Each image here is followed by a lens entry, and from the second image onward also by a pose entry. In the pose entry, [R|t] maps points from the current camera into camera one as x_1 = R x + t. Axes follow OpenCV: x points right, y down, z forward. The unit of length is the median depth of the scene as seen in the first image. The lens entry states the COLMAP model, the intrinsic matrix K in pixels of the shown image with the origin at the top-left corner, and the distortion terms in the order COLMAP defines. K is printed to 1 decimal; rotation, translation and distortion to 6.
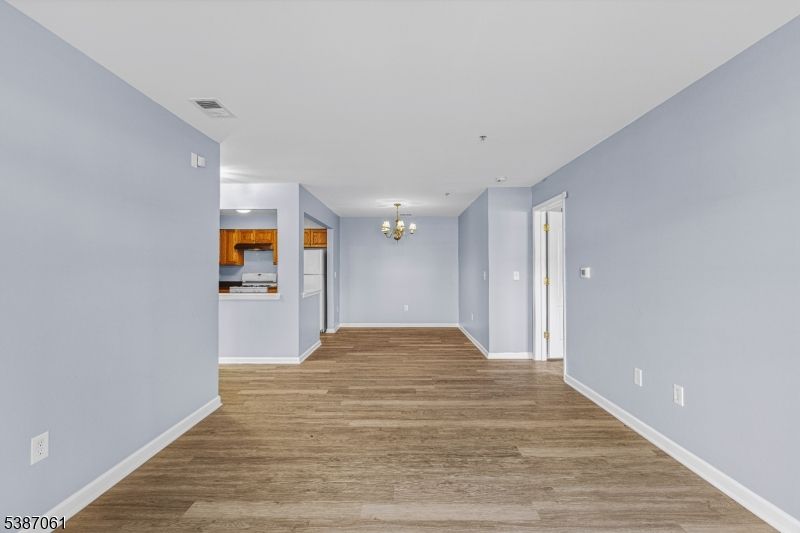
lens RADIAL K [[367.9, 0, 399.5], [0, 367.9, 257.5], [0, 0, 1]] dist [0.001300, 0.001204]
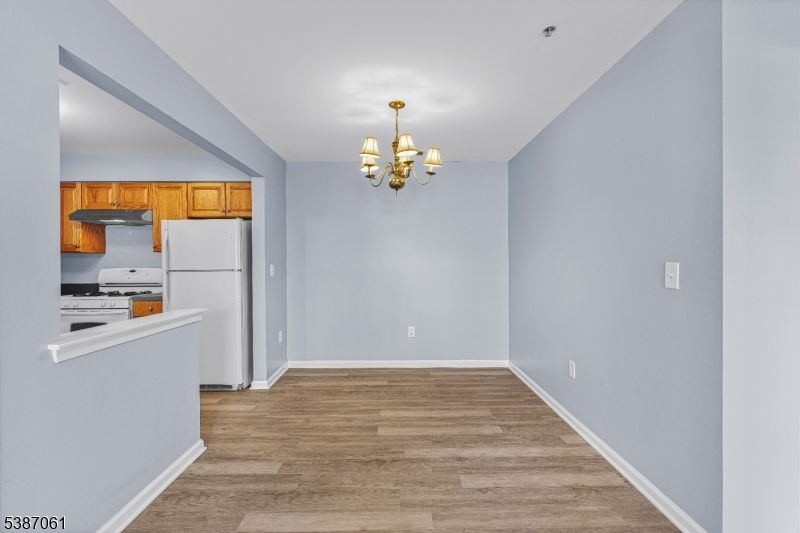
lens RADIAL K [[362.1, 0, 404.4], [0, 362.1, 266.0], [0, 0, 1]] dist [-0.004310, -0.000216]
pose [[0.999689, -0.000281, 0.024941, -0.008166], [-0.000734, 0.999172, 0.040670, 0.022616], [-0.024931, -0.040675, 0.998861, 0.585113]]
